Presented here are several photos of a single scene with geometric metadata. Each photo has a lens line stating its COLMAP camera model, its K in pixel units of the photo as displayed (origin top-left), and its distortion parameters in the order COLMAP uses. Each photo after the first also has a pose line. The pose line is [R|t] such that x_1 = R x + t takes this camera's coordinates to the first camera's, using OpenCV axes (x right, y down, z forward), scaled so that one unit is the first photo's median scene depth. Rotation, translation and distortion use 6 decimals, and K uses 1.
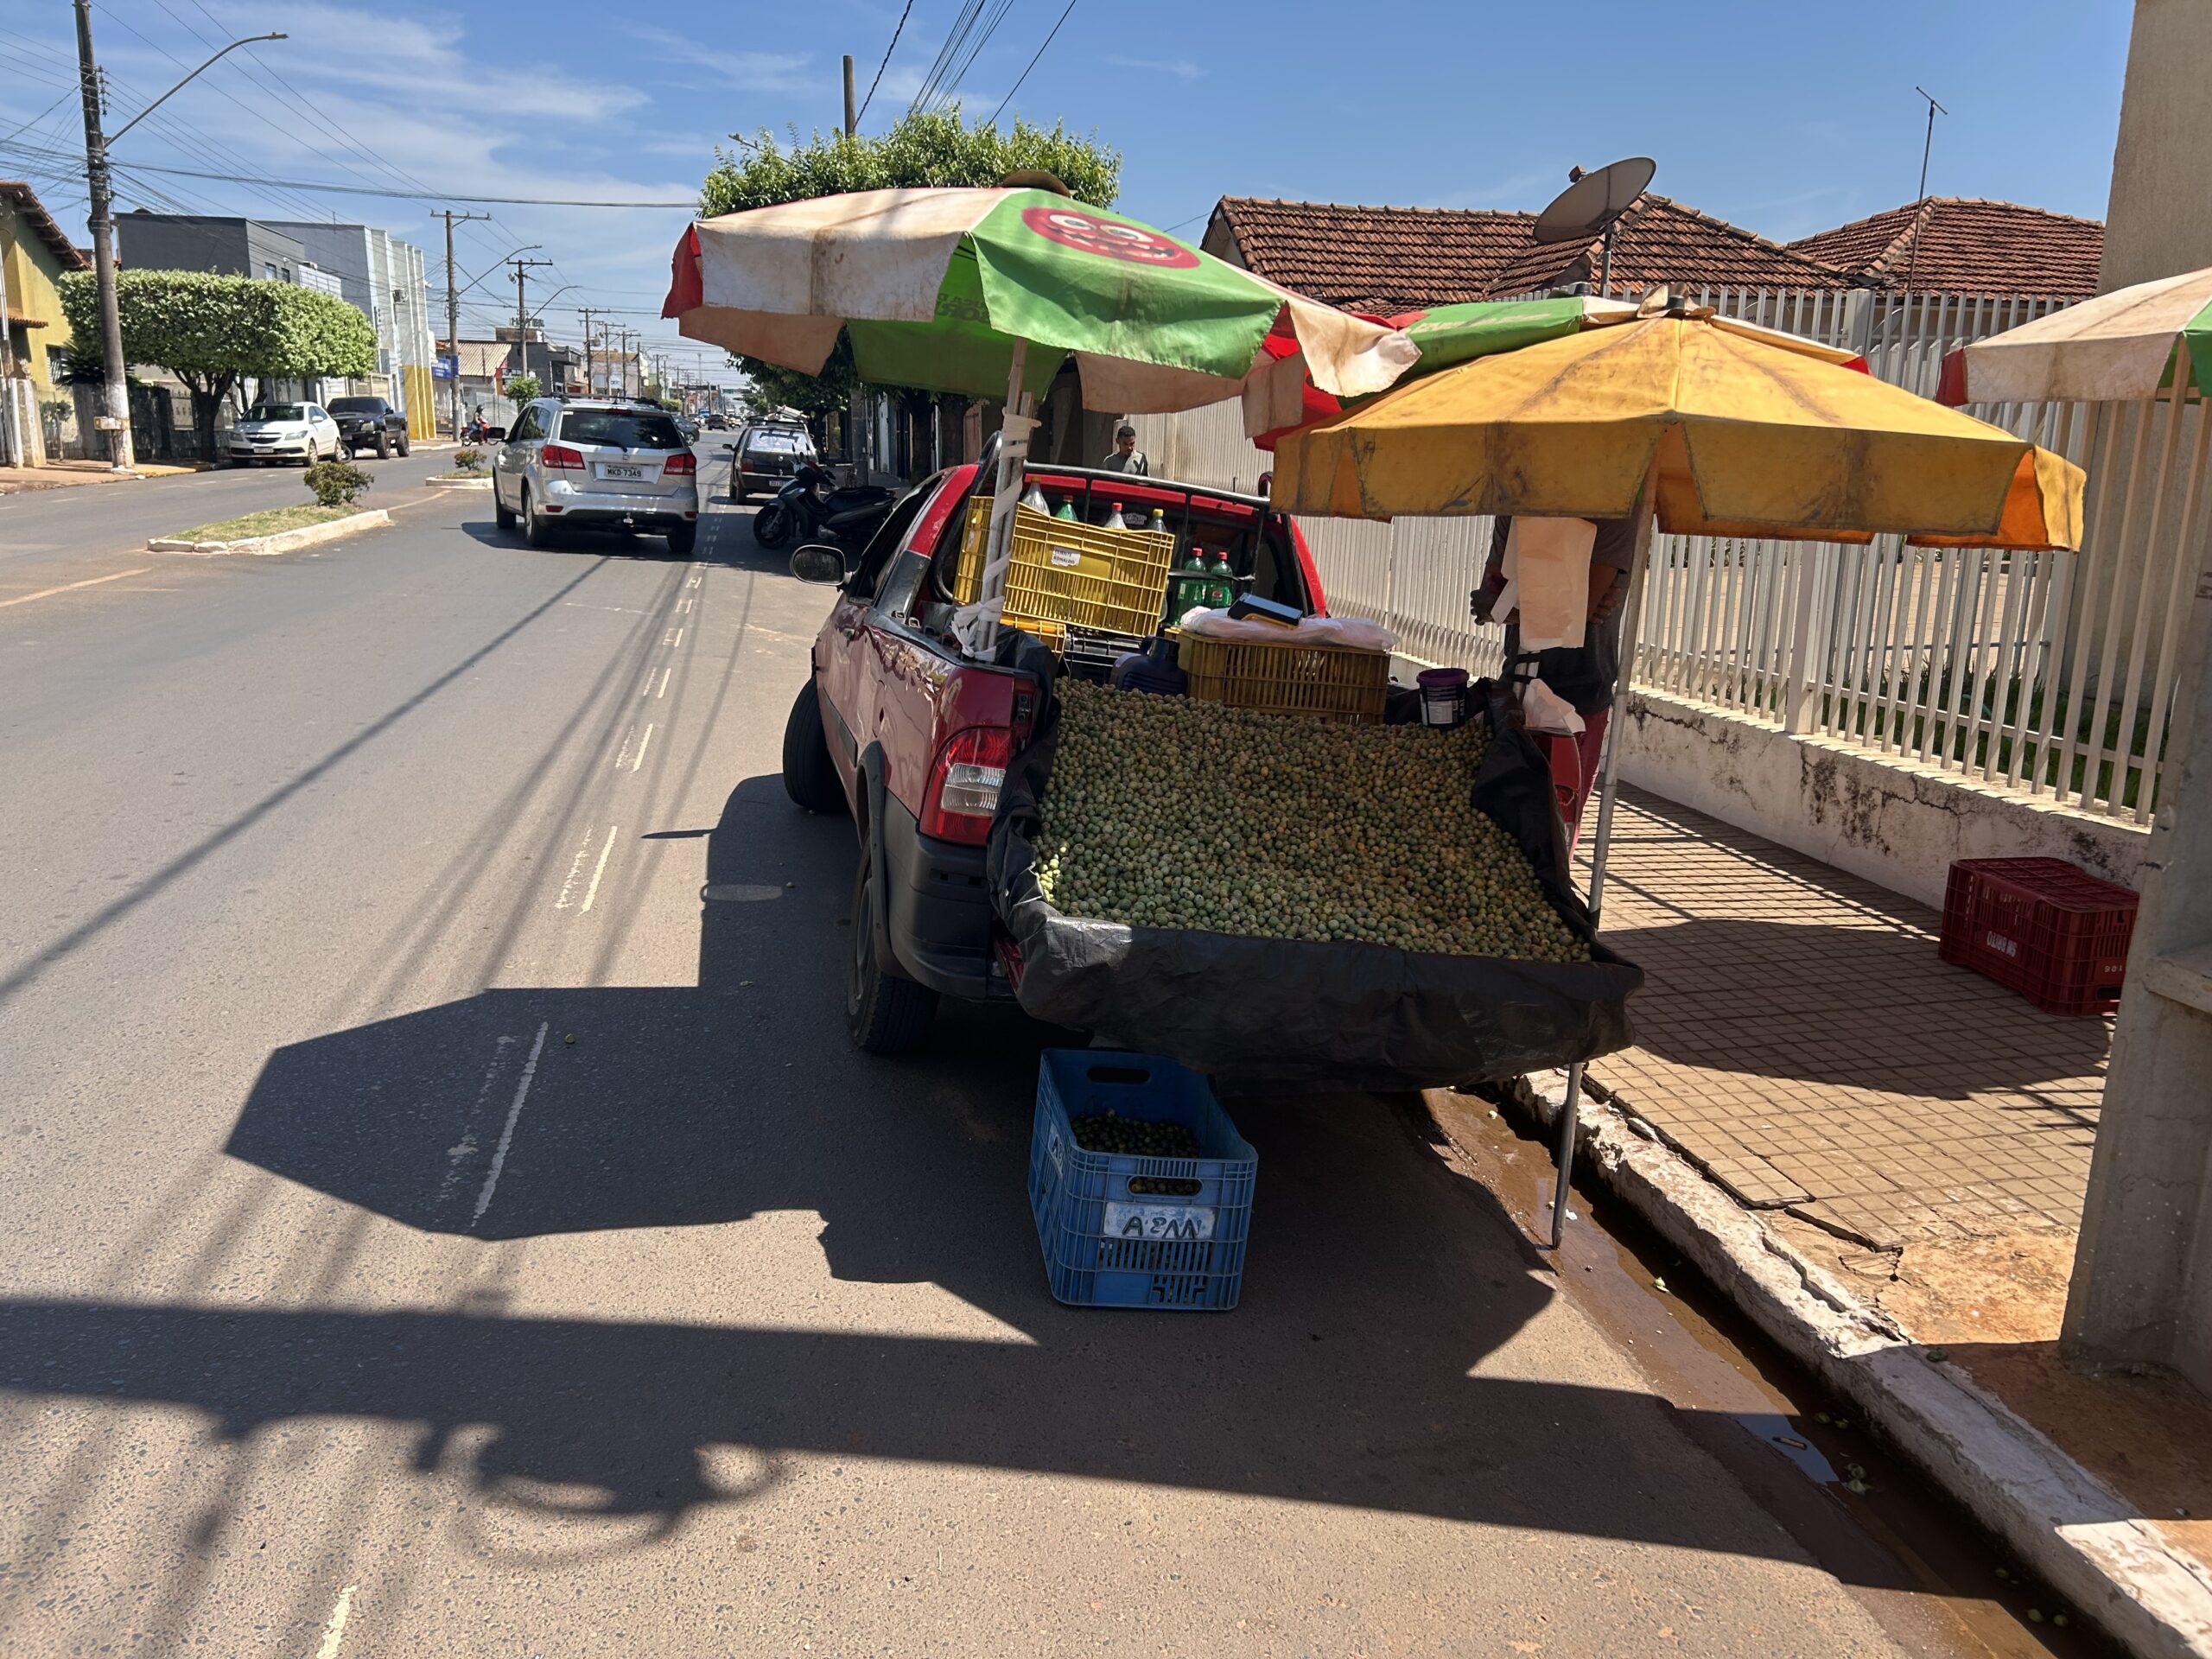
lens RADIAL K [[1640.7, 0, 1103.5], [0, 1640.7, 879.6], [0, 0, 1]] dist [0.041289, -0.093572]
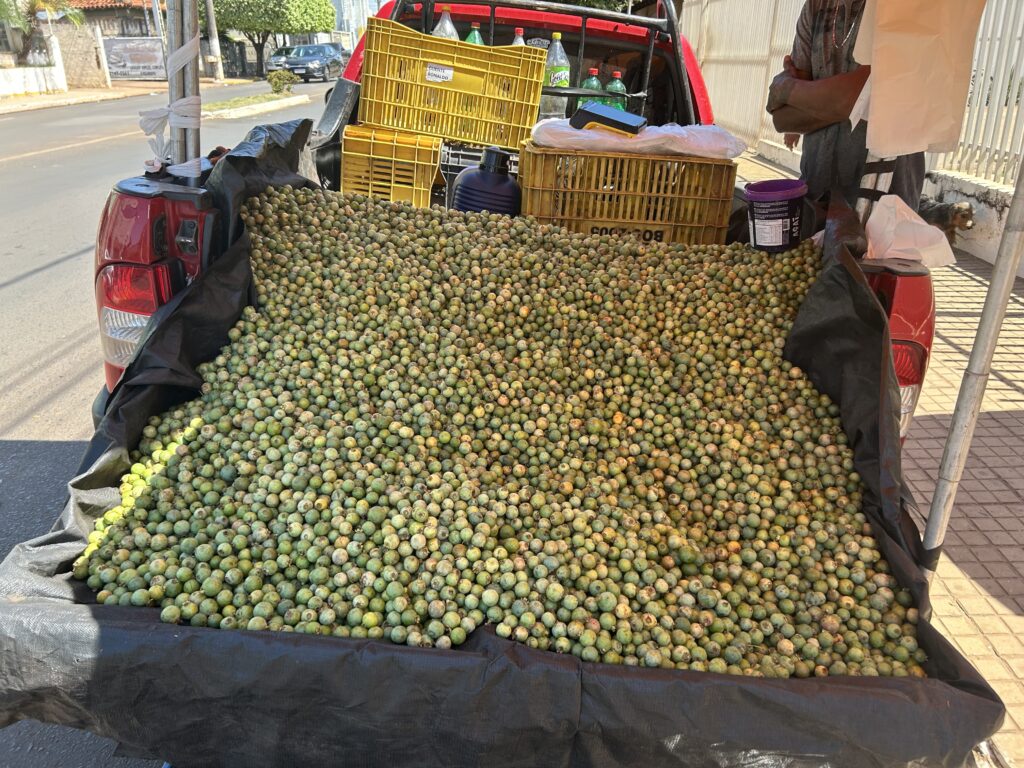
lens RADIAL K [[759.5, 0, 510.9], [0, 759.5, 407.2], [0, 0, 1]] dist [0.041289, -0.093572]
pose [[0.975067, 0.056063, -0.214714, 0.174009], [-0.018887, 0.985016, 0.171423, -0.082156], [0.221107, -0.163094, 0.961515, 0.603091]]
